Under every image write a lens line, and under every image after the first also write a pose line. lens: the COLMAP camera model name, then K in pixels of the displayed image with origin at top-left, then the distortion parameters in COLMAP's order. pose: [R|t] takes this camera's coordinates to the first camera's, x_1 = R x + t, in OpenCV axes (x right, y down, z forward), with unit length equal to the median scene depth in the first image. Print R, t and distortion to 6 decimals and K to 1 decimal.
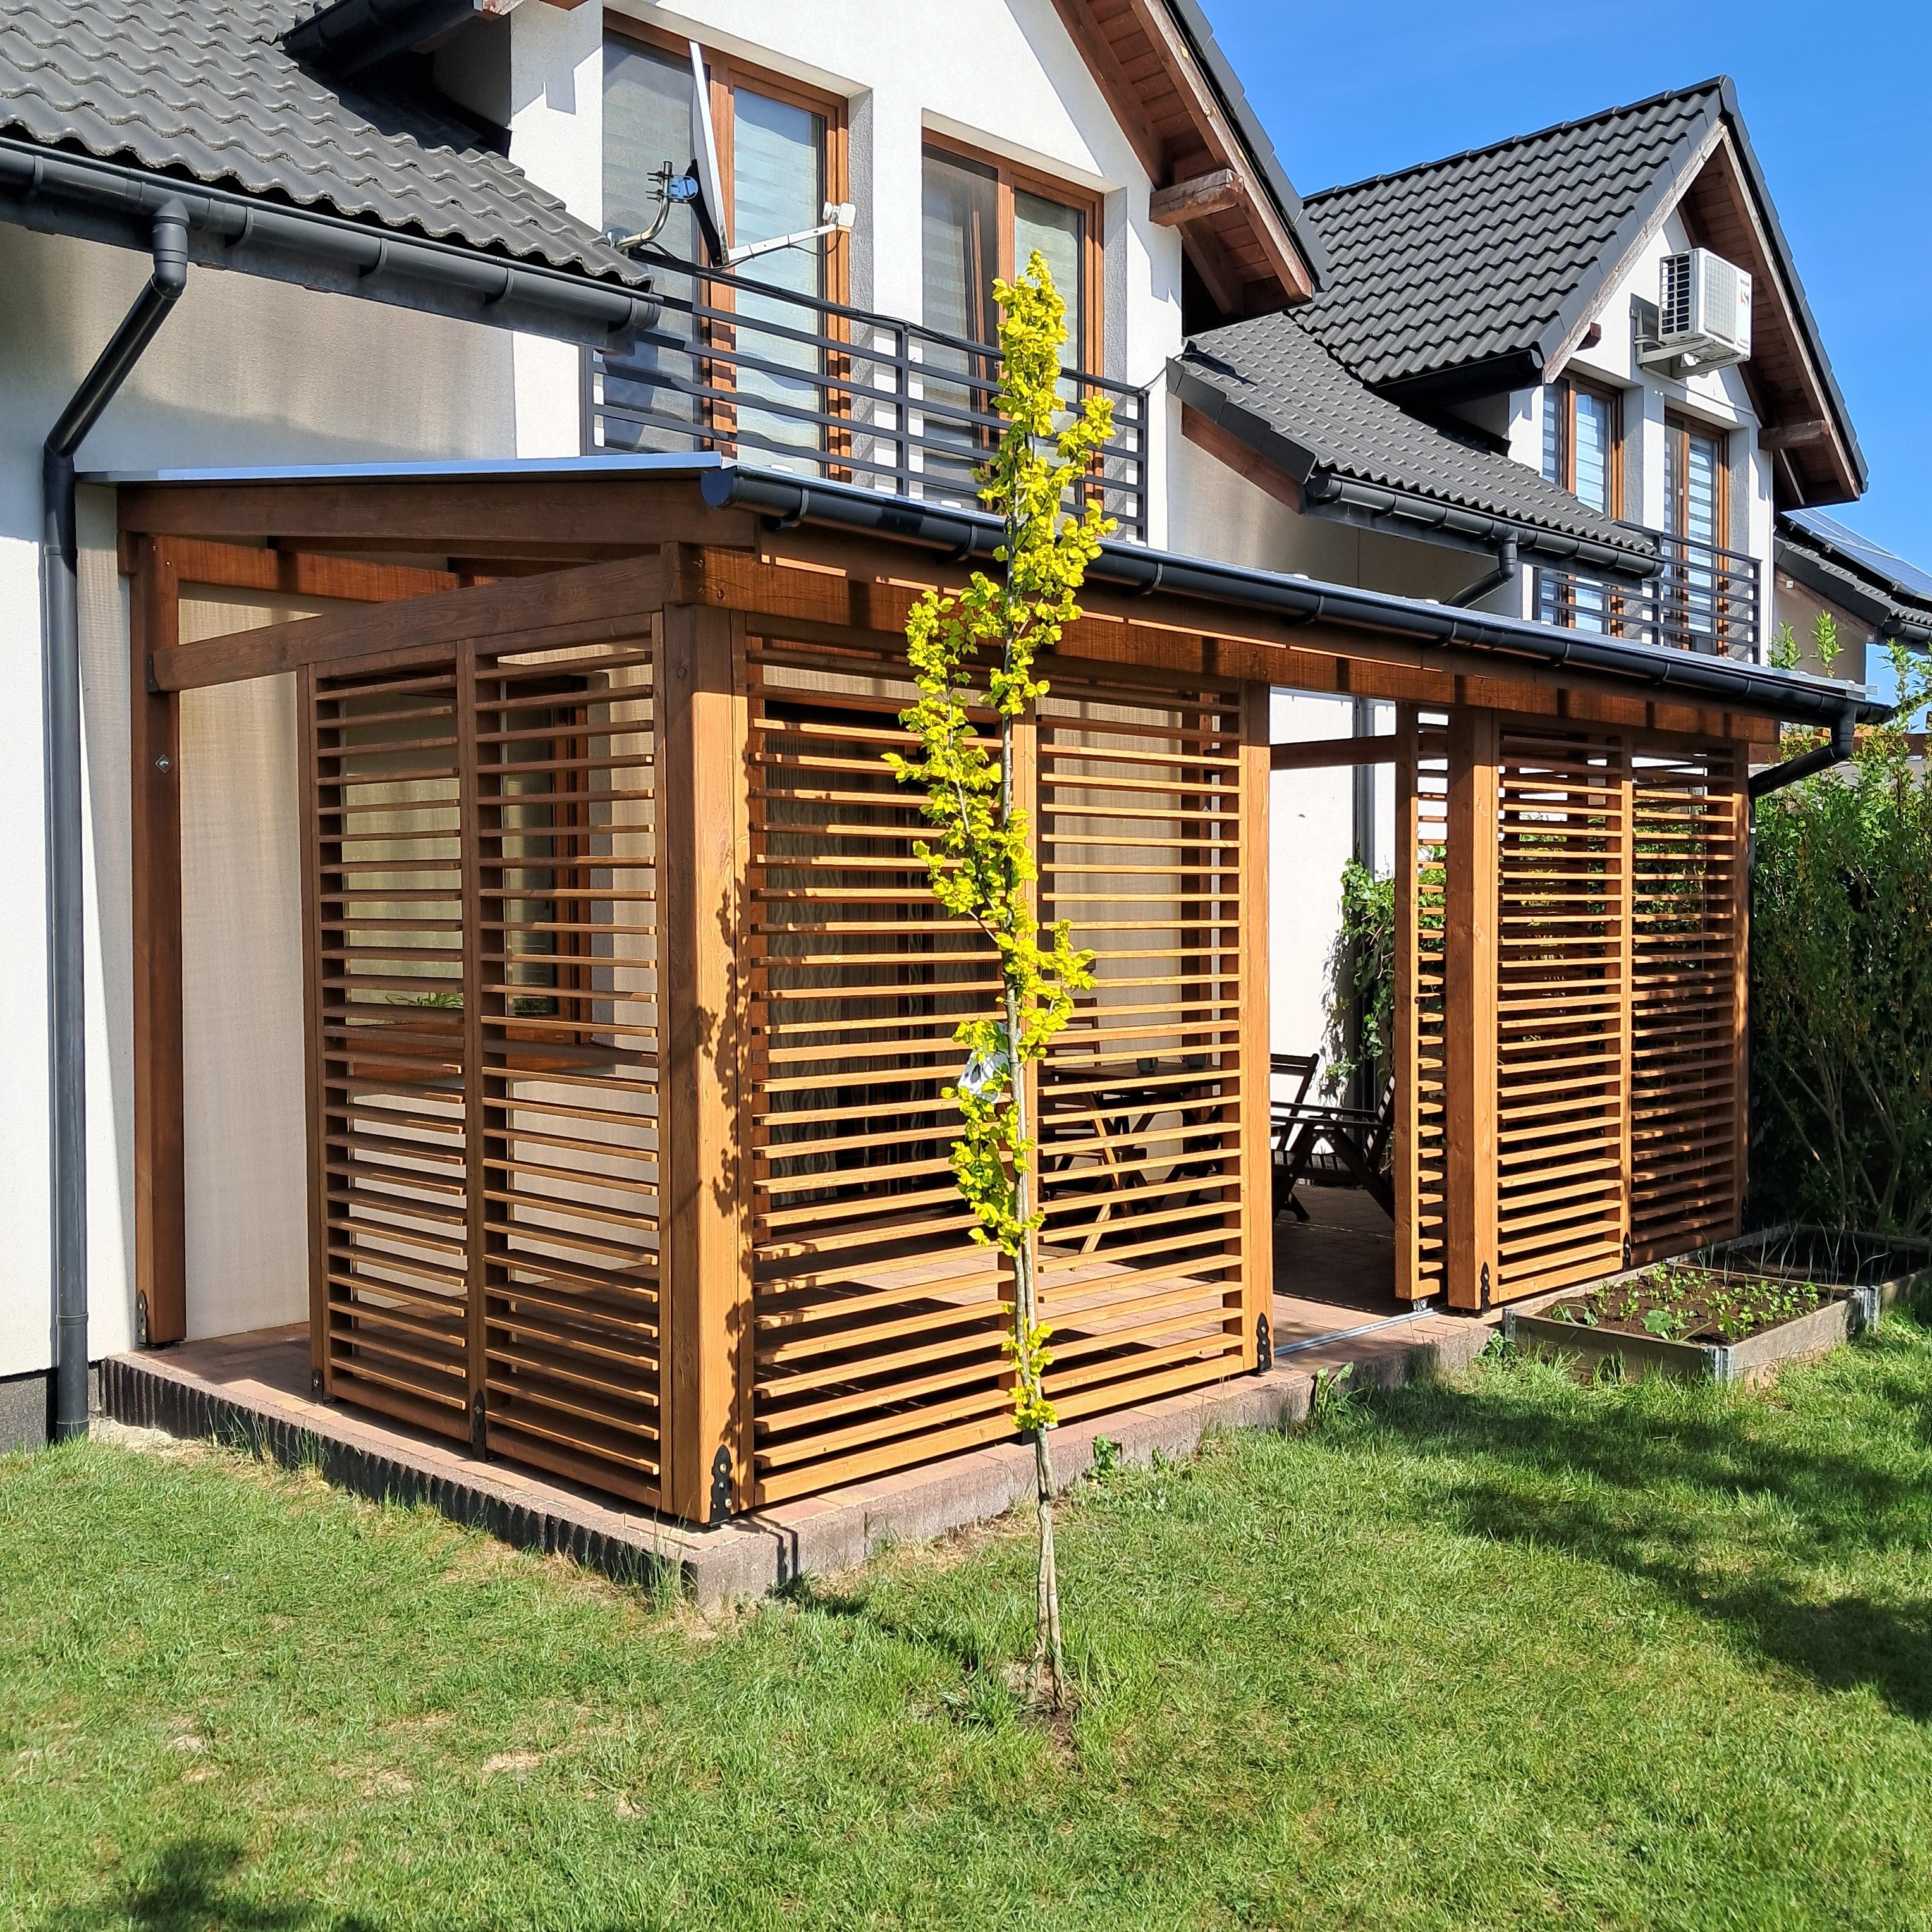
lens RADIAL K [[2040.4, 0, 966.0], [0, 2040.4, 966.0], [0, 0, 1]] dist [-0.011111, -0.012690]
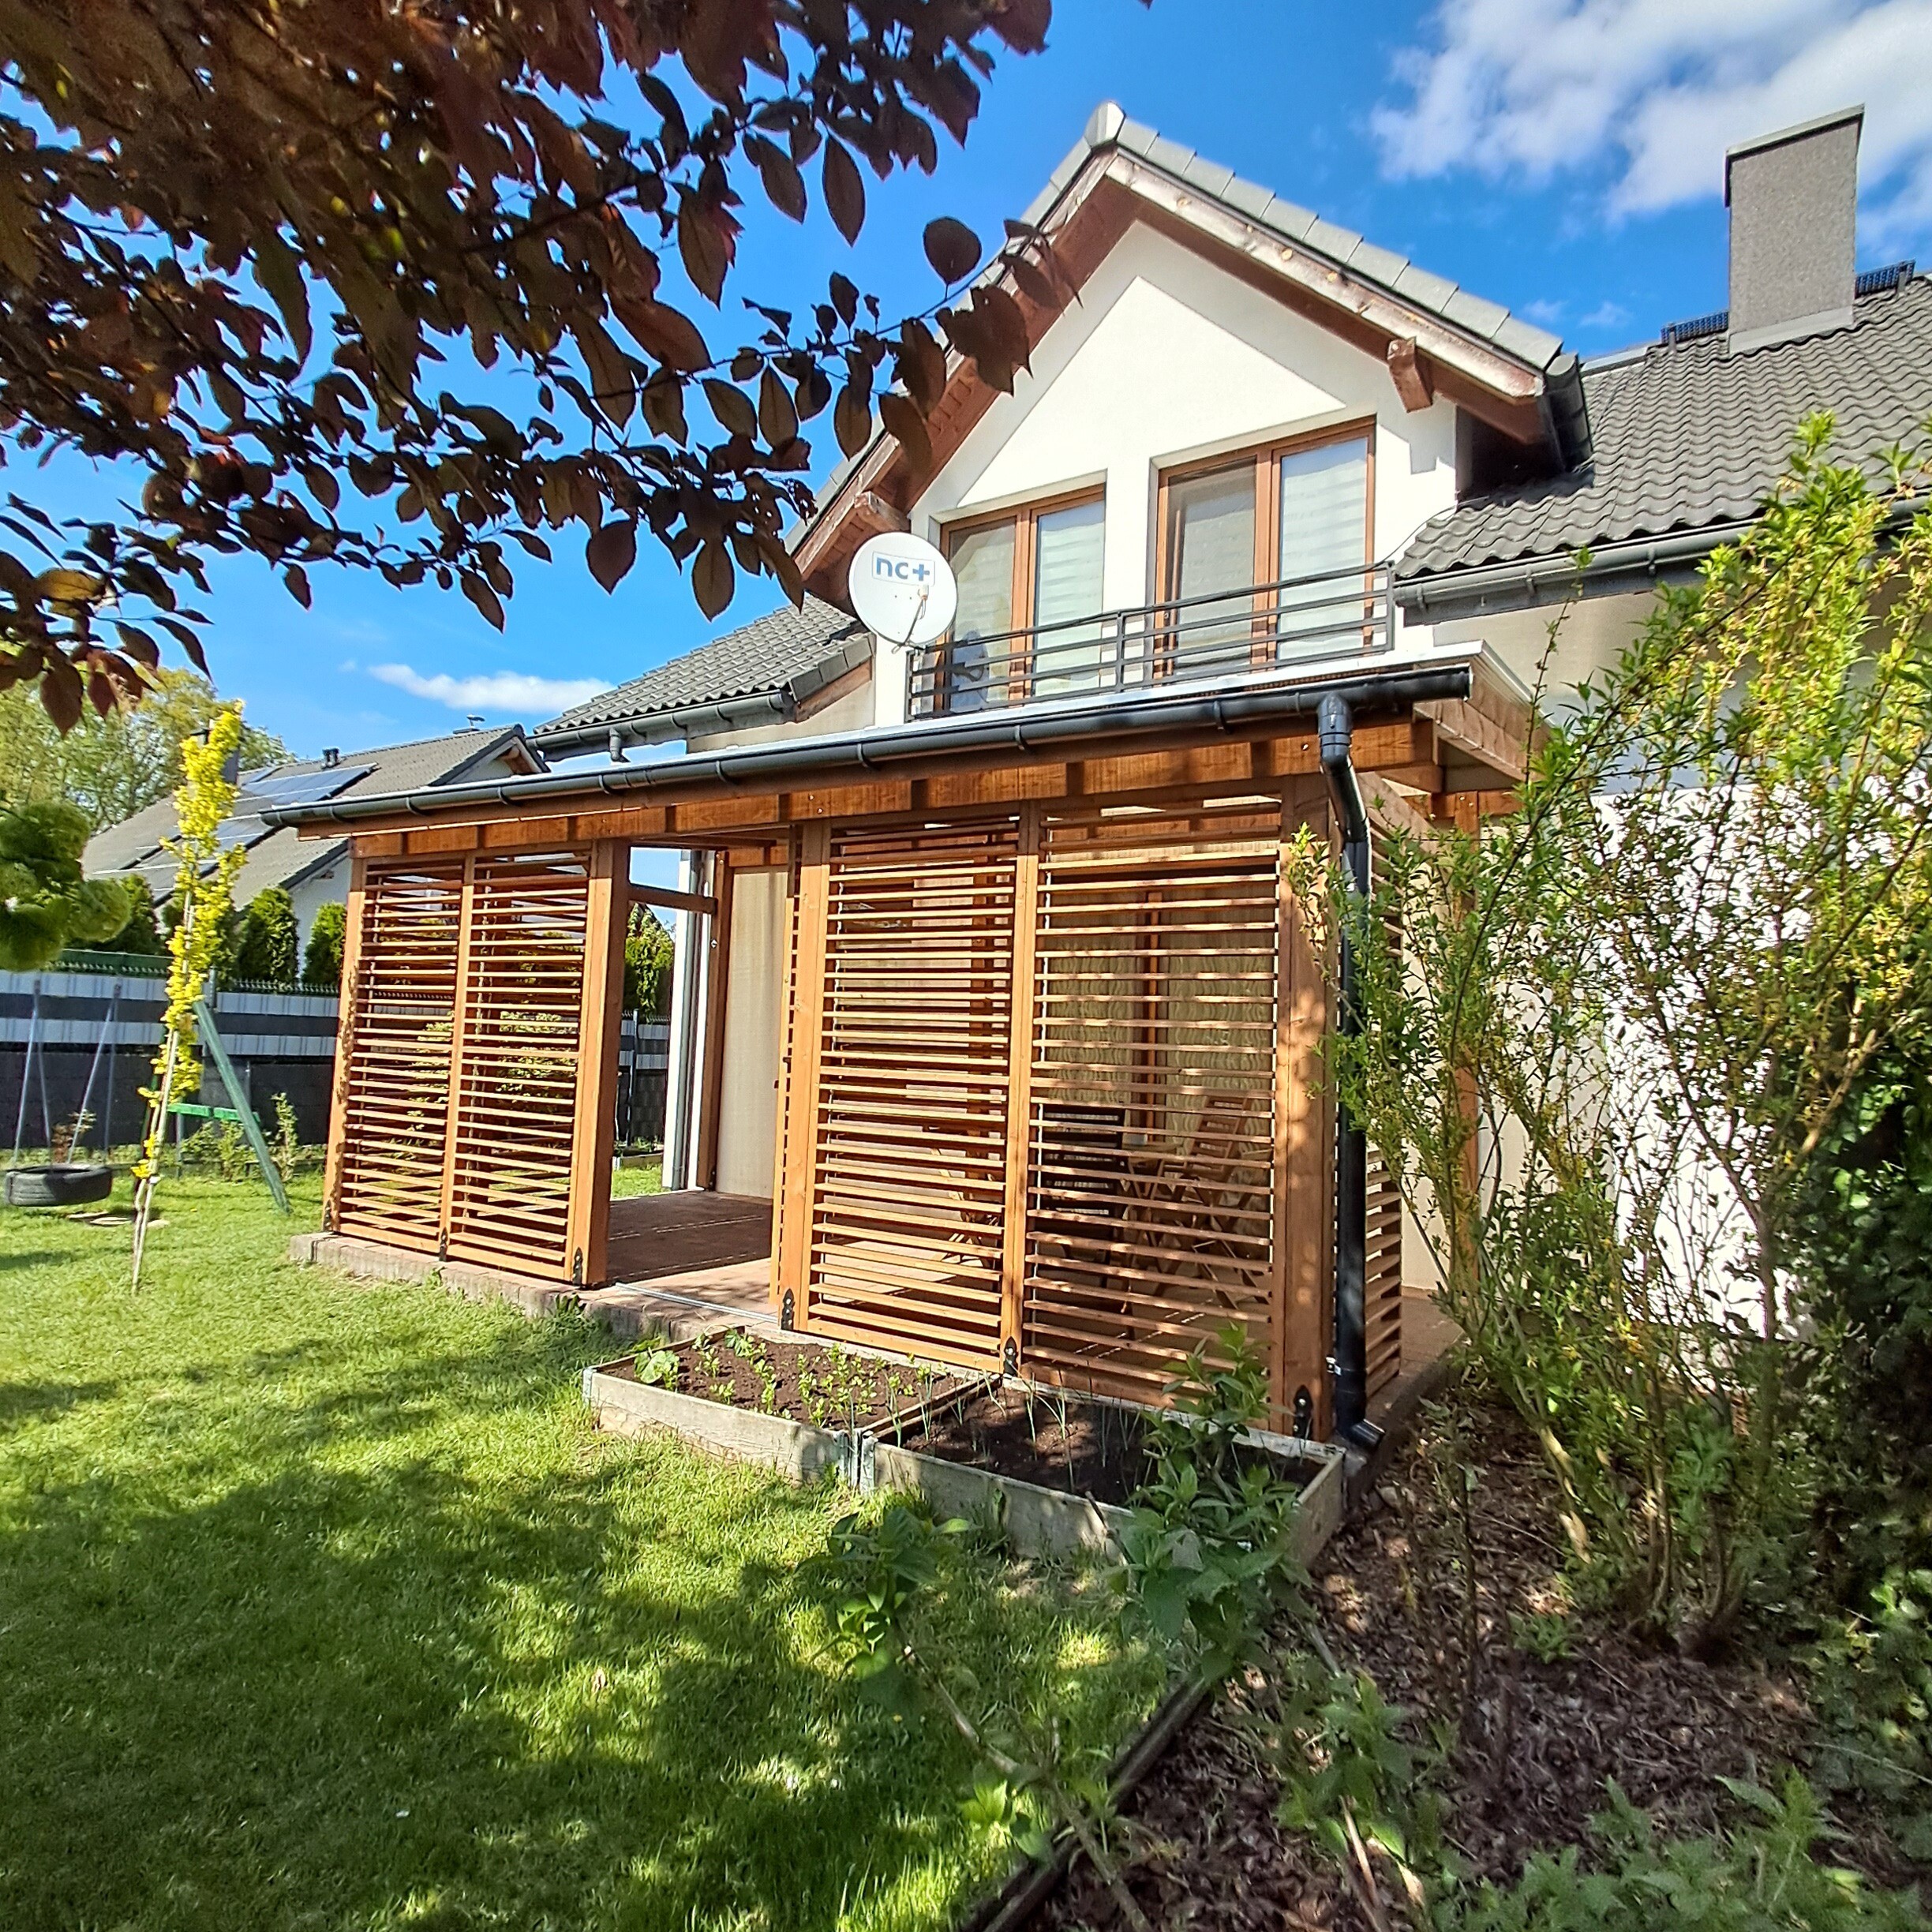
lens RADIAL K [[1143.8, 0, 979.1], [0, 1143.8, 957.6], [0, 0, 1]] dist [0.027536, -0.011751]
pose [[0.211824, -0.062550, -0.975304, 0.733942], [-0.072454, 0.994198, -0.079498, 0.001301], [0.974618, 0.087505, 0.206063, 0.761663]]
